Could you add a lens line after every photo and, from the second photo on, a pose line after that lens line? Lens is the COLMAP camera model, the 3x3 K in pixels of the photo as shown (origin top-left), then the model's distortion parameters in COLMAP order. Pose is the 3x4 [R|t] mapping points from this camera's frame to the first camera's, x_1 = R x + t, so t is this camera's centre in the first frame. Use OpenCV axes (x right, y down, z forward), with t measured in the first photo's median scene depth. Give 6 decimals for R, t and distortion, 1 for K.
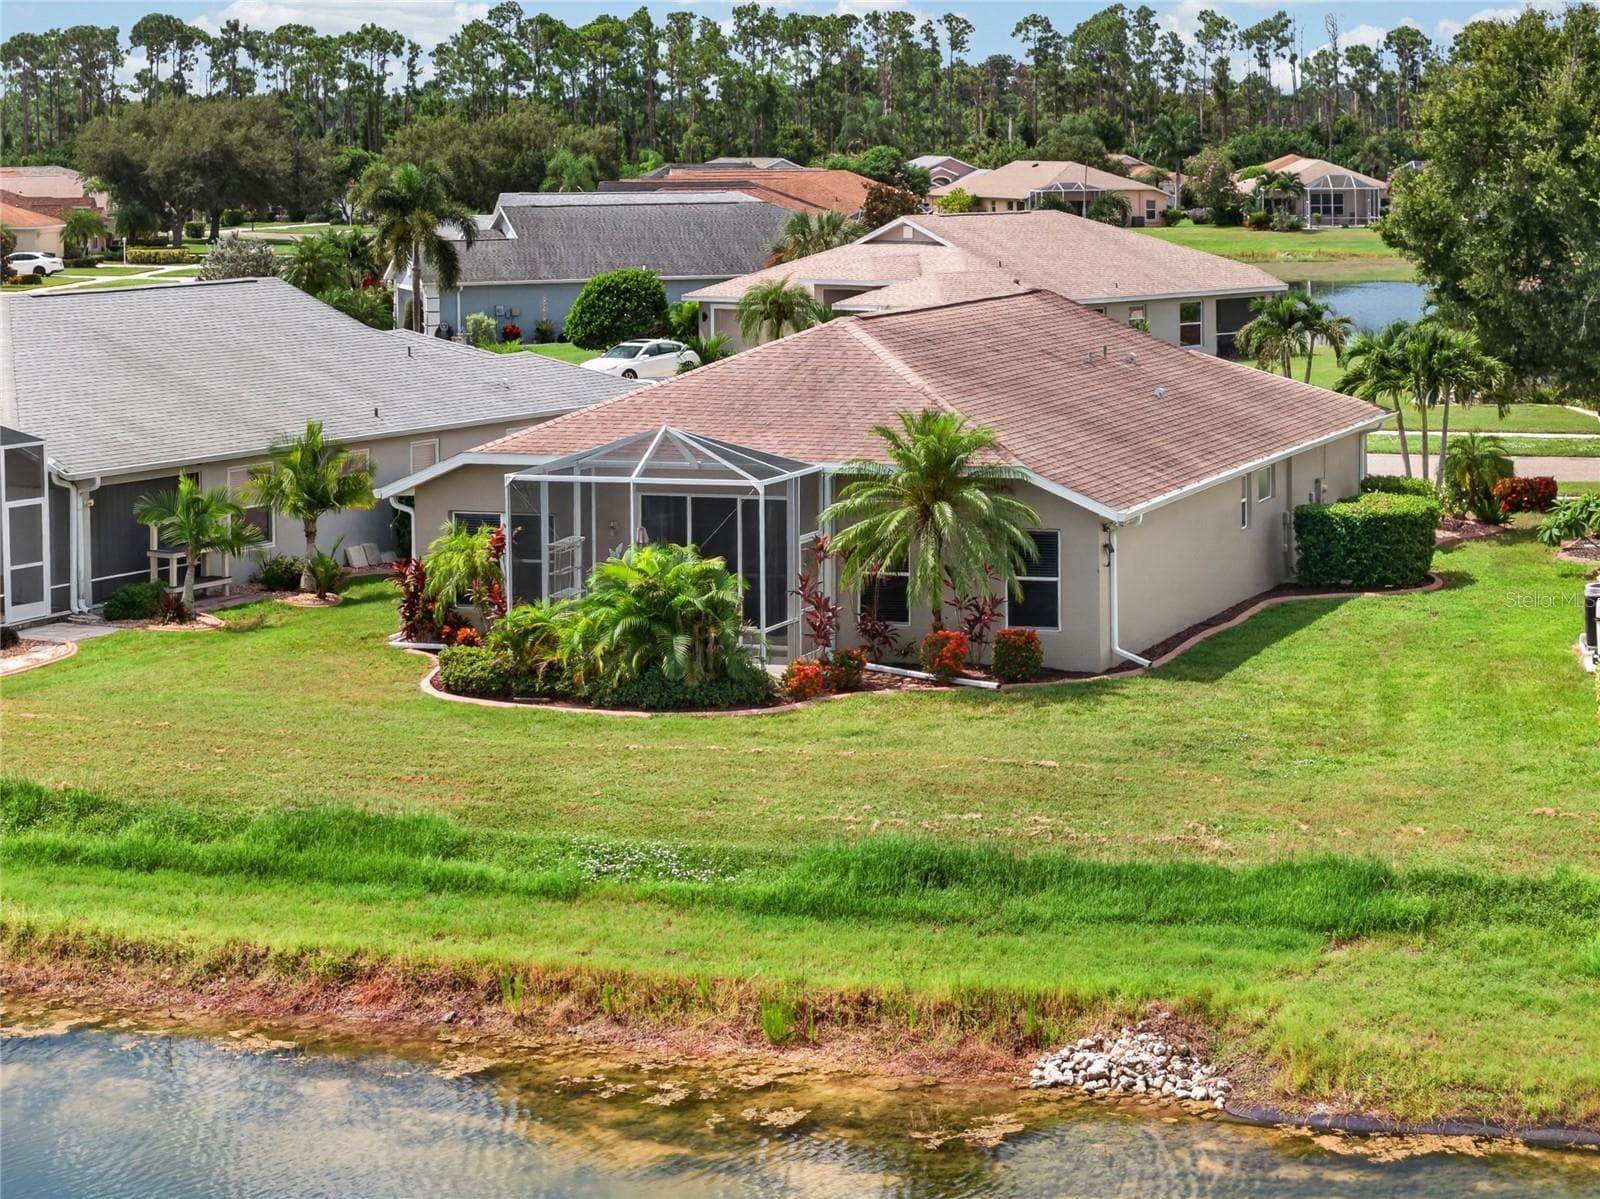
lens RADIAL K [[3962.3, 0, 800.0], [0, 3962.3, 599.5], [0, 0, 1]] dist [-0.156170, -1.164998]
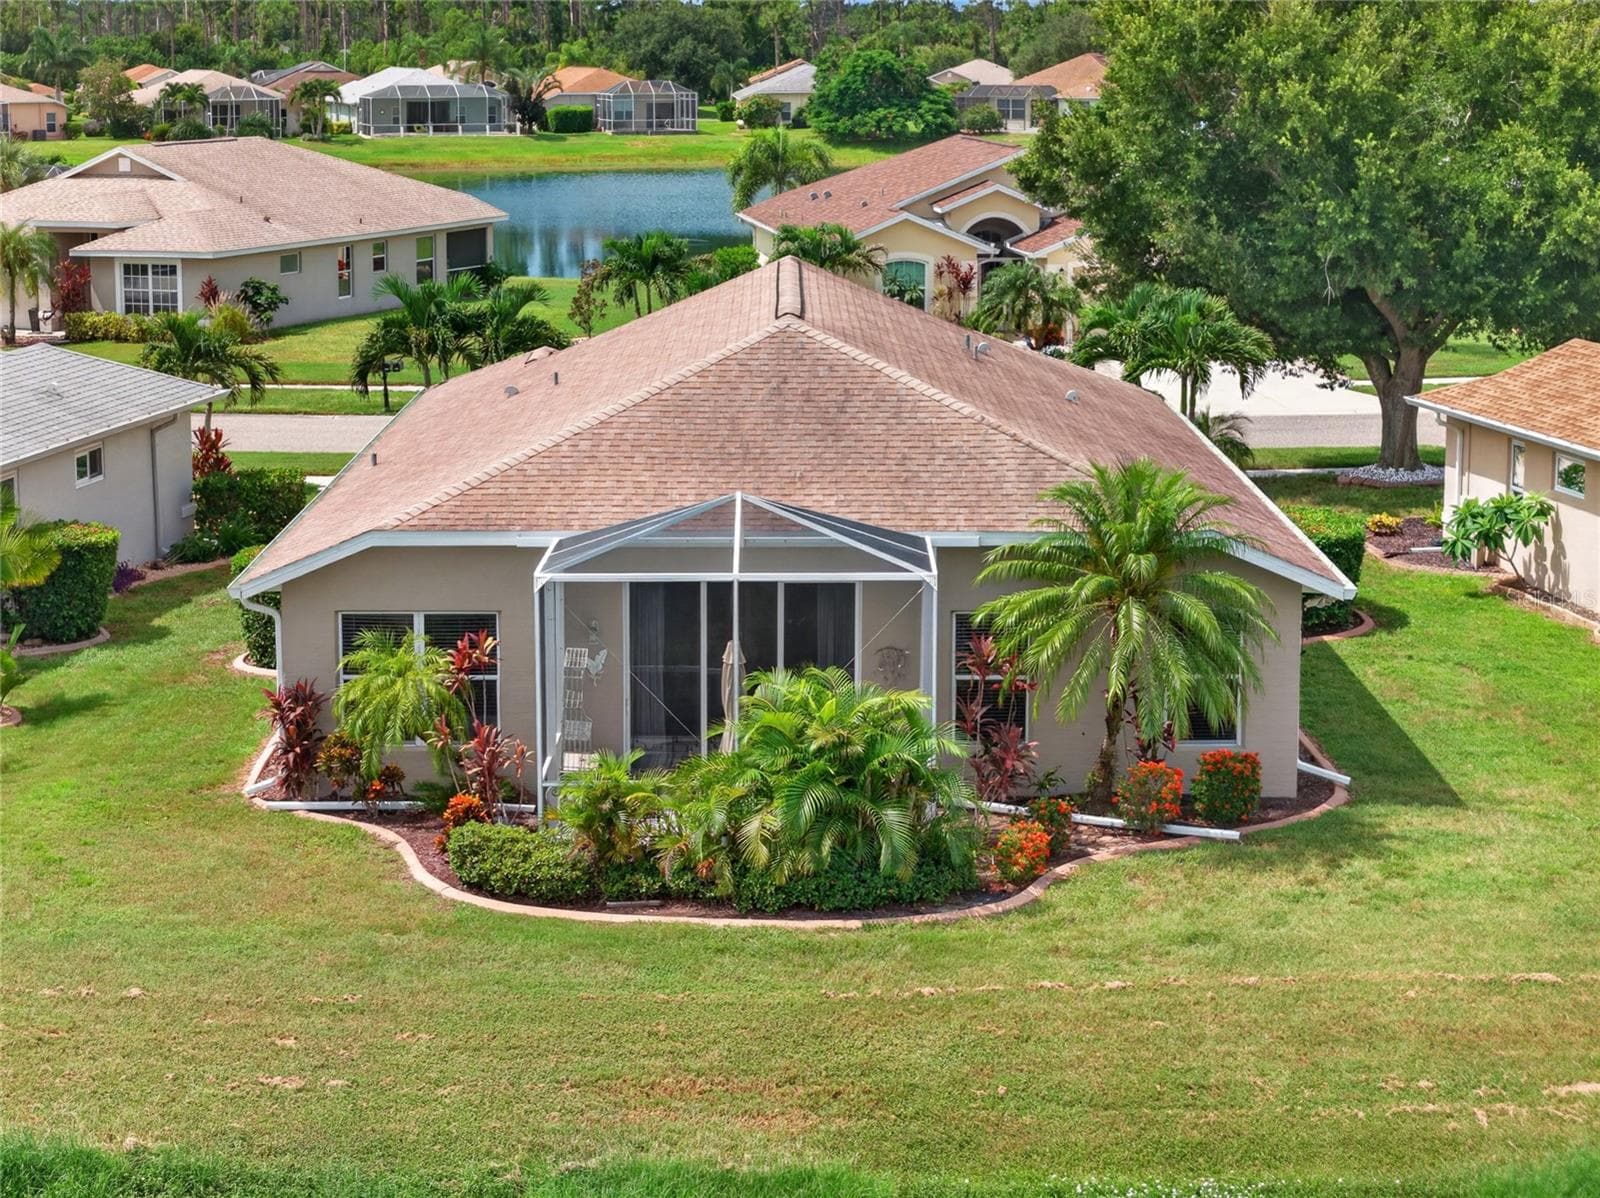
lens RADIAL K [[3551.1, 0, 658.9], [0, 3551.1, 599.8], [0, 0, 1]] dist [-0.089002, 0.208240]
pose [[0.941238, -0.049788, 0.334053, -0.247936], [0.036386, 0.998266, 0.046262, -0.052045], [-0.335777, -0.031389, 0.941418, 0.387151]]
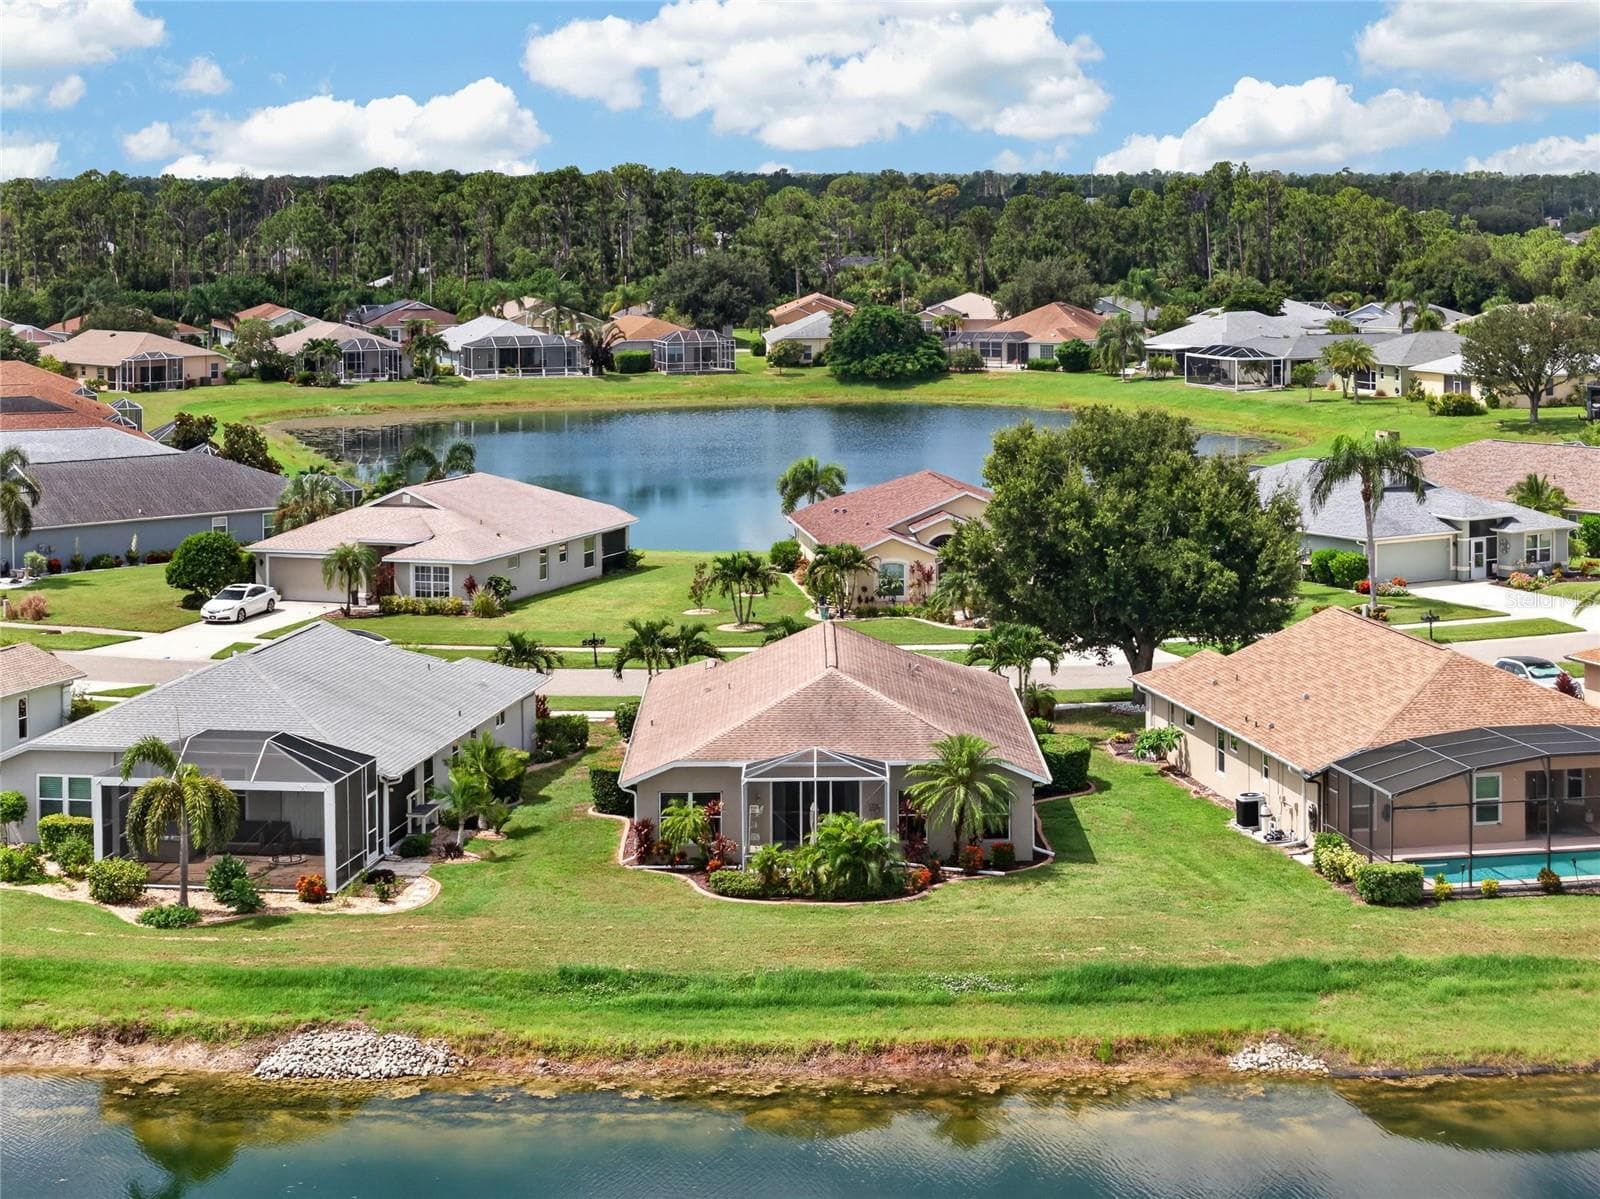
lens RADIAL K [[3962.3, 0, 800.0], [0, 3962.3, 599.5], [0, 0, 1]] dist [-0.156170, -1.164998]
pose [[0.927874, -0.046083, 0.370035, -0.701667], [0.043573, 0.998935, 0.015143, -0.136170], [-0.370339, 0.002073, 0.928894, -0.717491]]
